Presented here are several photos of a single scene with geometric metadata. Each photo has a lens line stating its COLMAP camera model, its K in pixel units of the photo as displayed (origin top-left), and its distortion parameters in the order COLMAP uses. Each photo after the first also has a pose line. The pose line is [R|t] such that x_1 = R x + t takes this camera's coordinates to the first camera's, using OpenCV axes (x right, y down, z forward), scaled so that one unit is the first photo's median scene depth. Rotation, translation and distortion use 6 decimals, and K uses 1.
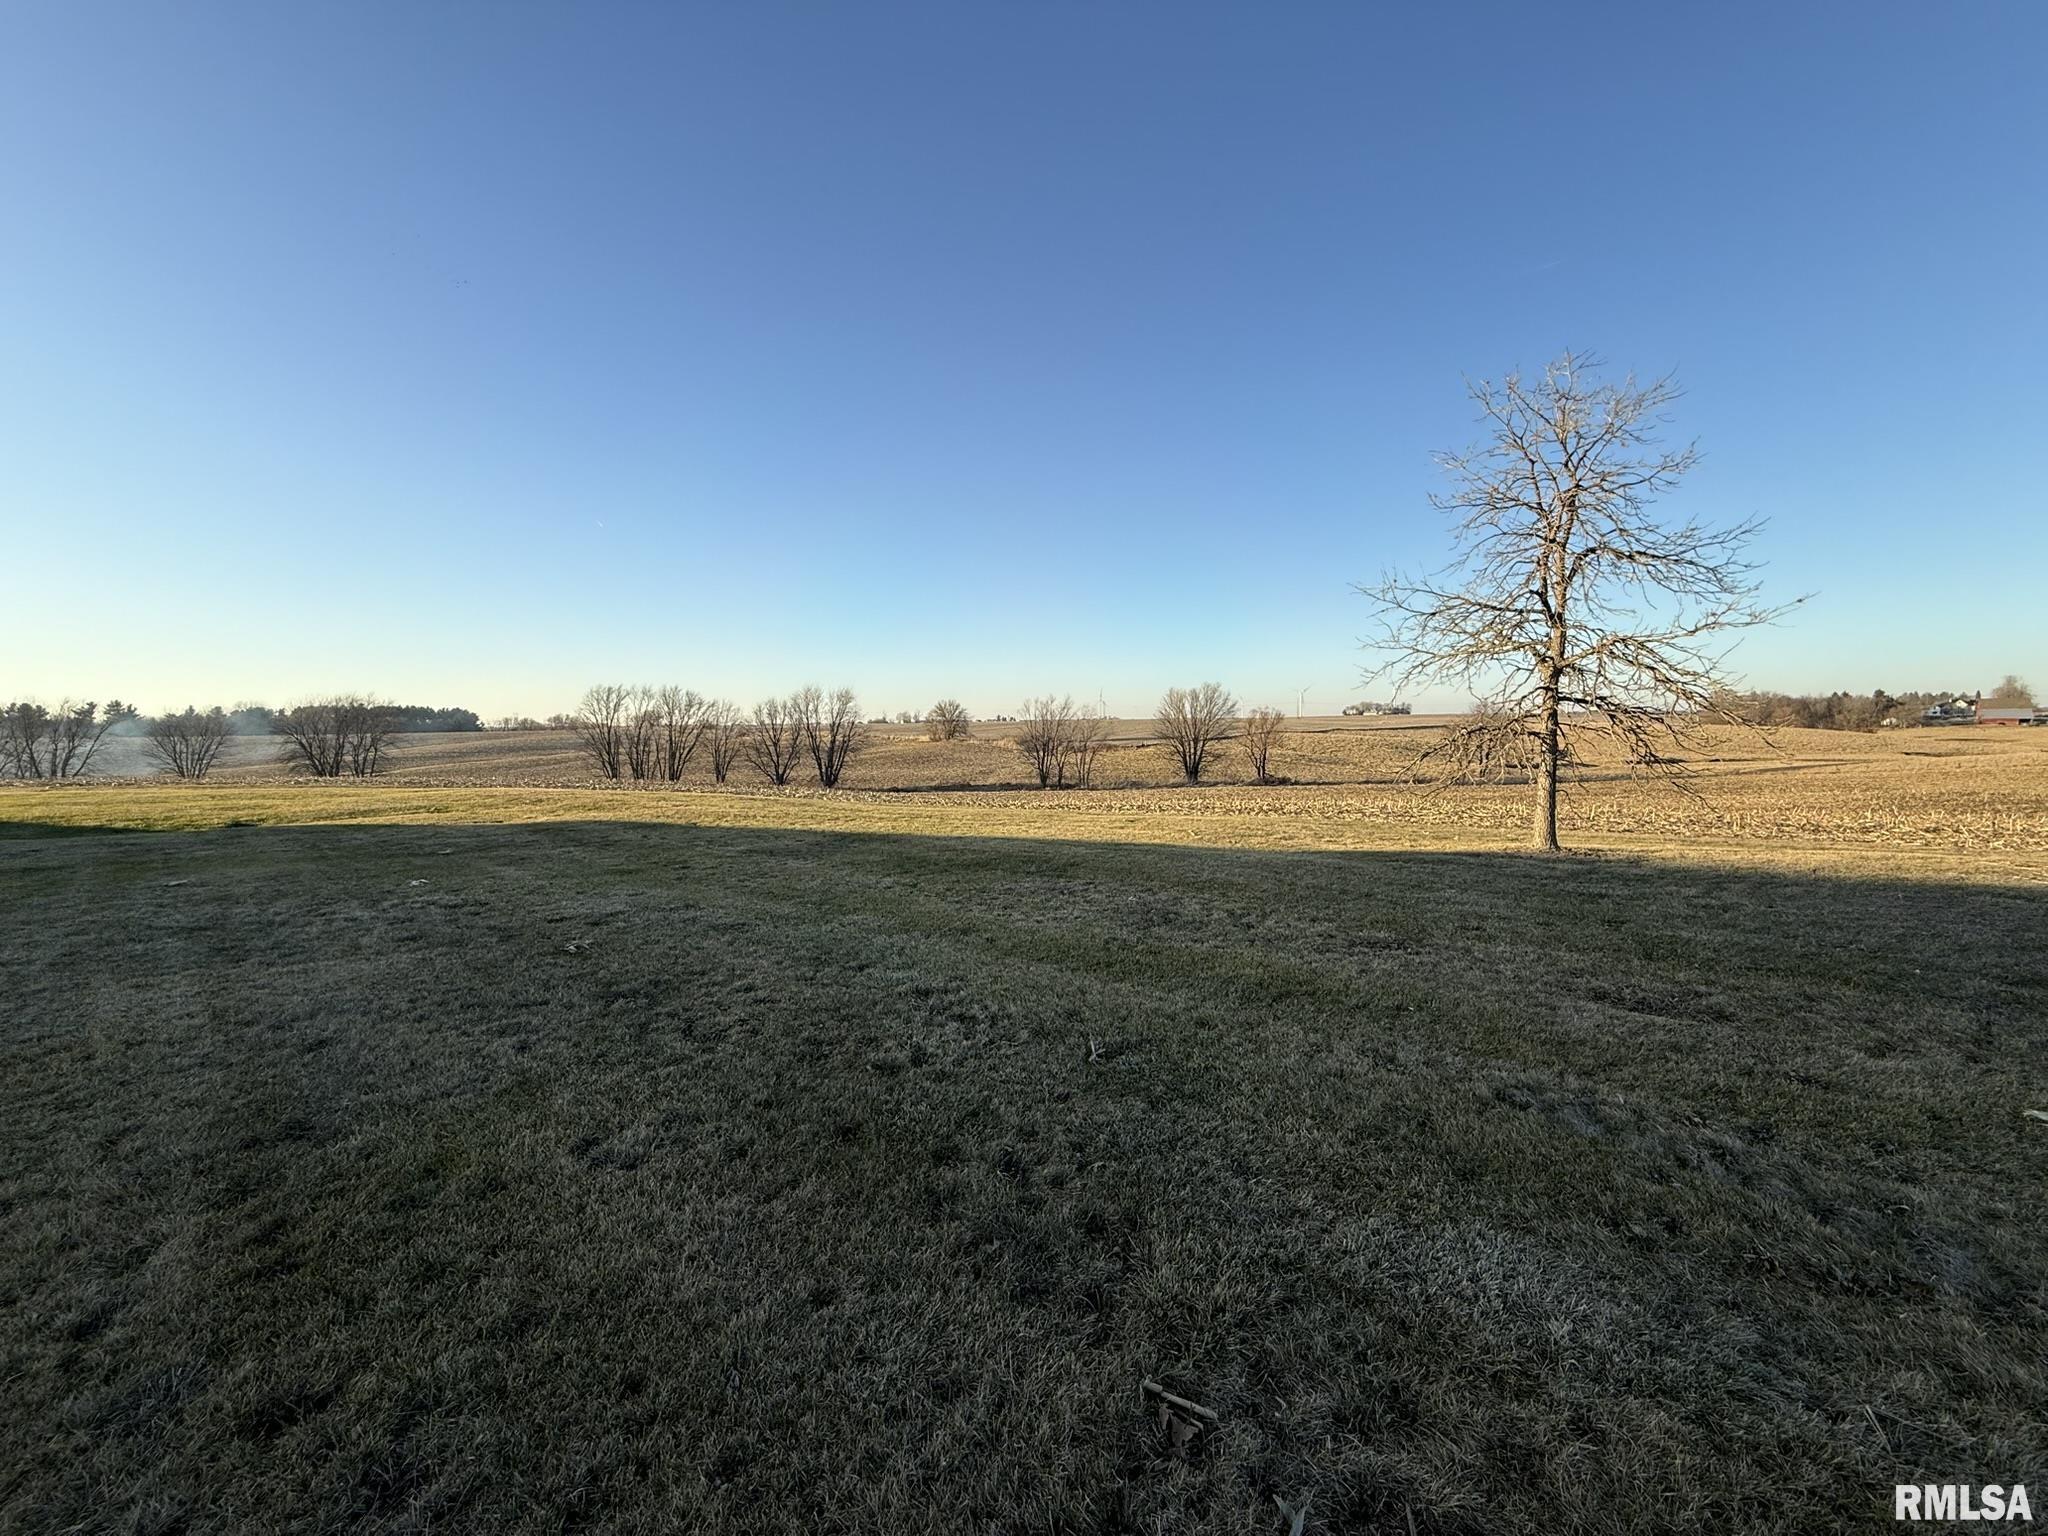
lens RADIAL K [[824.8, 0, 1020.7], [0, 824.8, 766.3], [0, 0, 1]] dist [0.000818, 0.000033]
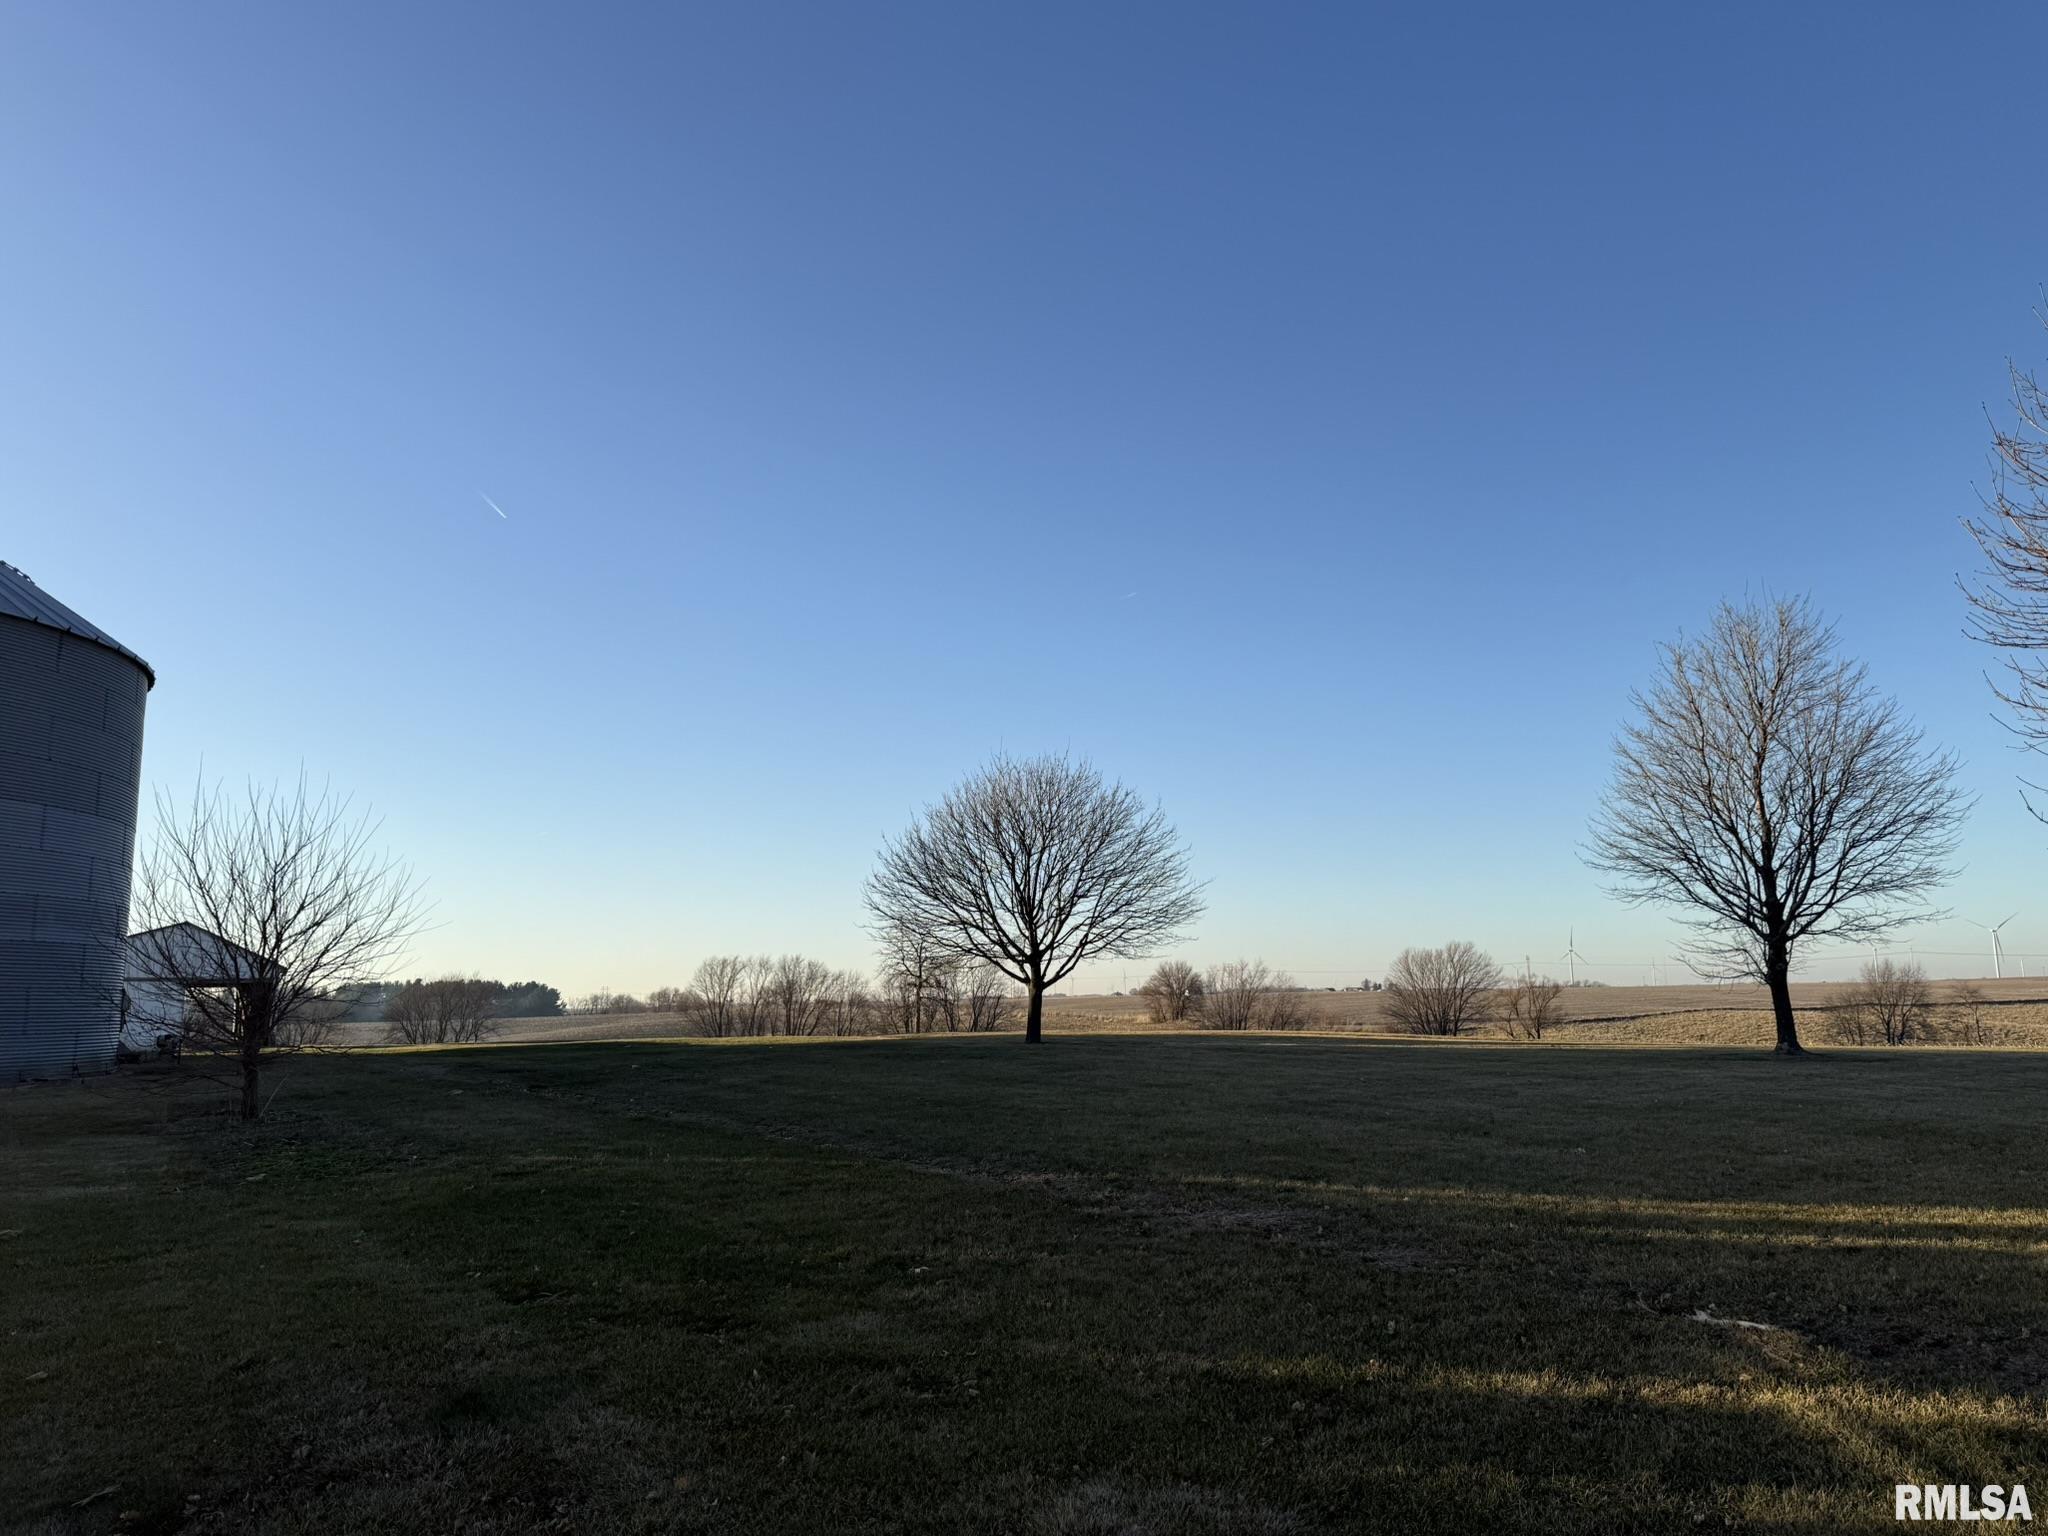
lens RADIAL K [[1425.1, 0, 1026.0], [0, 1425.1, 765.9], [0, 0, 1]] dist [0.057191, 0.000567]
pose [[0.965147, -0.052301, -0.256427, 0.184904], [-0.002454, 0.977975, -0.208706, 0.015981], [0.261695, 0.202061, 0.943762, -0.340559]]
